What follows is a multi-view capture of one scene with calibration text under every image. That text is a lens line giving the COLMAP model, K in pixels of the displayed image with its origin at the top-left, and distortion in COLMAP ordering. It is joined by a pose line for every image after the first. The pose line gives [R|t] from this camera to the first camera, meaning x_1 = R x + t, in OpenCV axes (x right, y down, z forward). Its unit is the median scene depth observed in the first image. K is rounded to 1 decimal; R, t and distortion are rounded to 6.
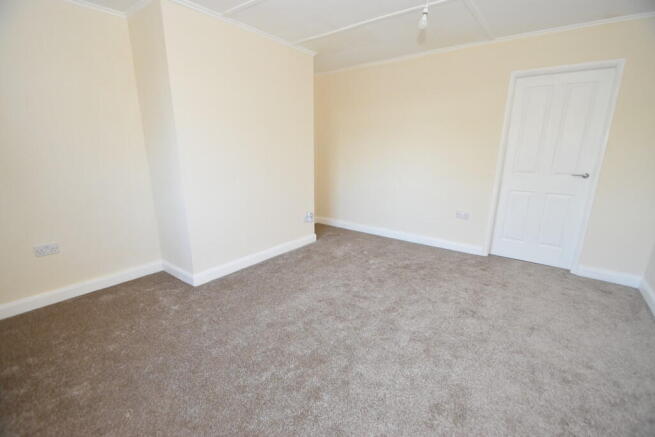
lens RADIAL K [[292.1, 0, 327.5], [0, 292.1, 218.5], [0, 0, 1]] dist [-0.000028, 0.000008]
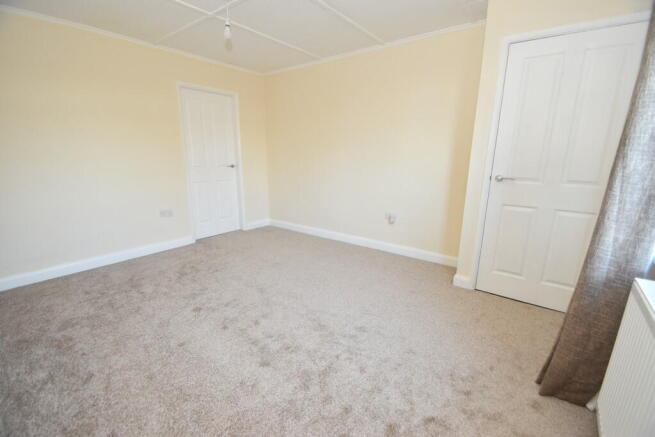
lens RADIAL K [[292.1, 0, 327.5], [0, 292.1, 218.5], [0, 0, 1]] dist [-0.000028, 0.000008]
pose [[-0.013594, -0.219122, 0.975603, -0.619287], [0.224165, 0.950190, 0.216538, -0.101020], [-0.974456, 0.221639, 0.036203, 0.497256]]
